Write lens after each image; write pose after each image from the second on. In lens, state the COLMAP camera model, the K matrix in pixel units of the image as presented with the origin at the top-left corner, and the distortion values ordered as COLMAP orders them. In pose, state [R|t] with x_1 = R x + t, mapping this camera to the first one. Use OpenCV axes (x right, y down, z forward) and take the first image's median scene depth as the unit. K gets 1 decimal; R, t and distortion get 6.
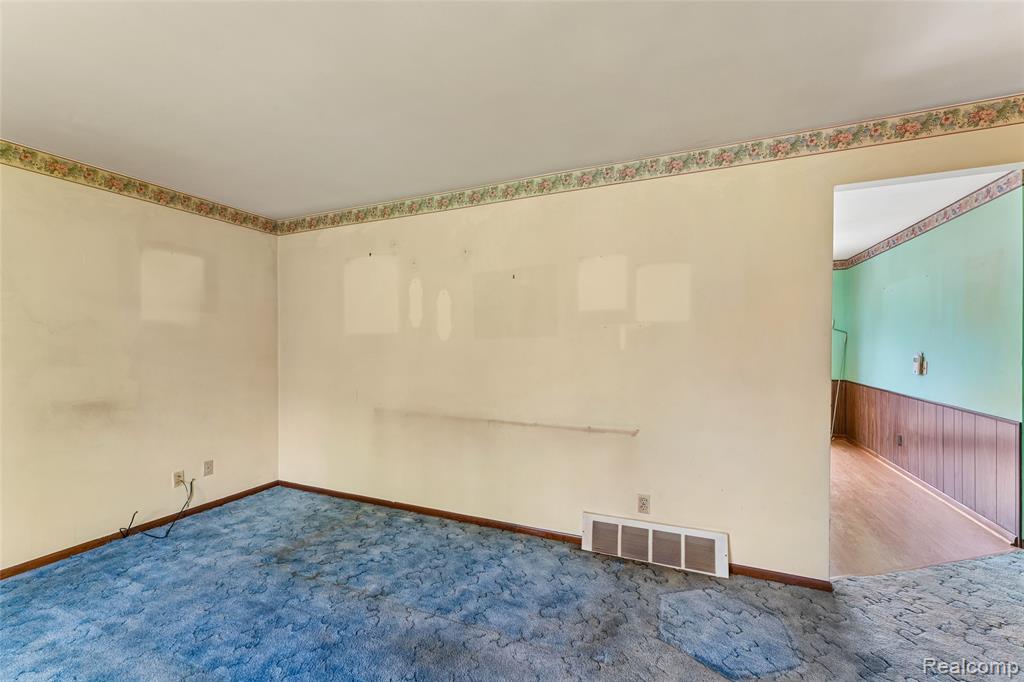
lens RADIAL K [[414.2, 0, 509.5], [0, 414.2, 345.2], [0, 0, 1]] dist [0.000469, 0.000219]
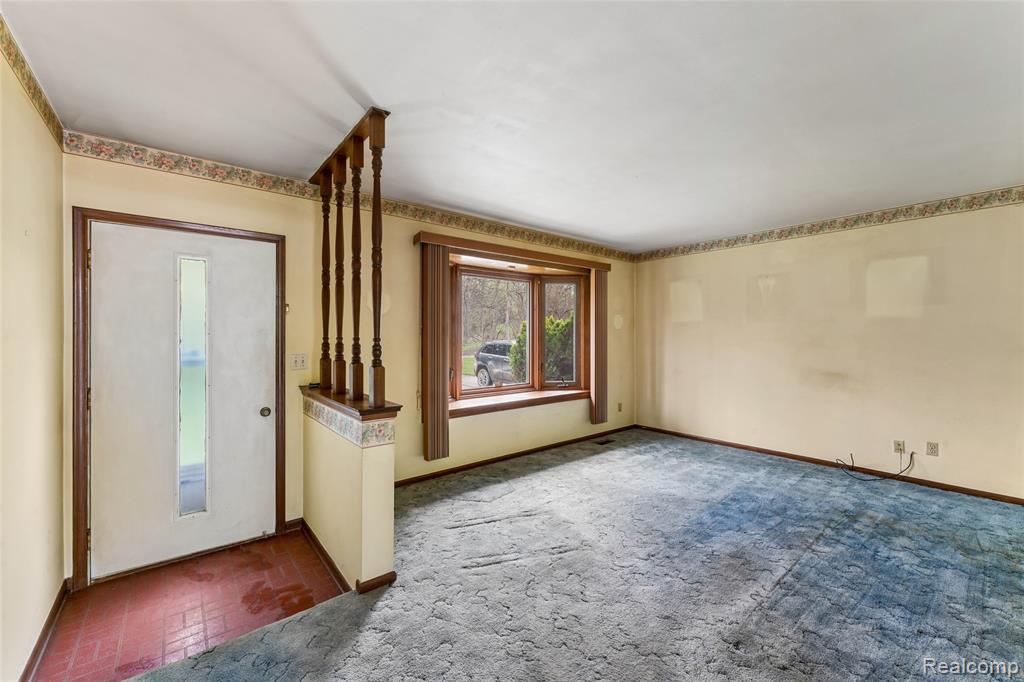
lens RADIAL K [[414.2, 0, 511.5], [0, 414.2, 337.3], [0, 0, 1]] dist [0.000469, 0.000219]
pose [[-0.458910, 0.003326, -0.888477, 0.880457], [-0.001441, 0.999989, 0.004488, 0.003256], [0.888482, 0.003340, -0.458900, 0.628177]]
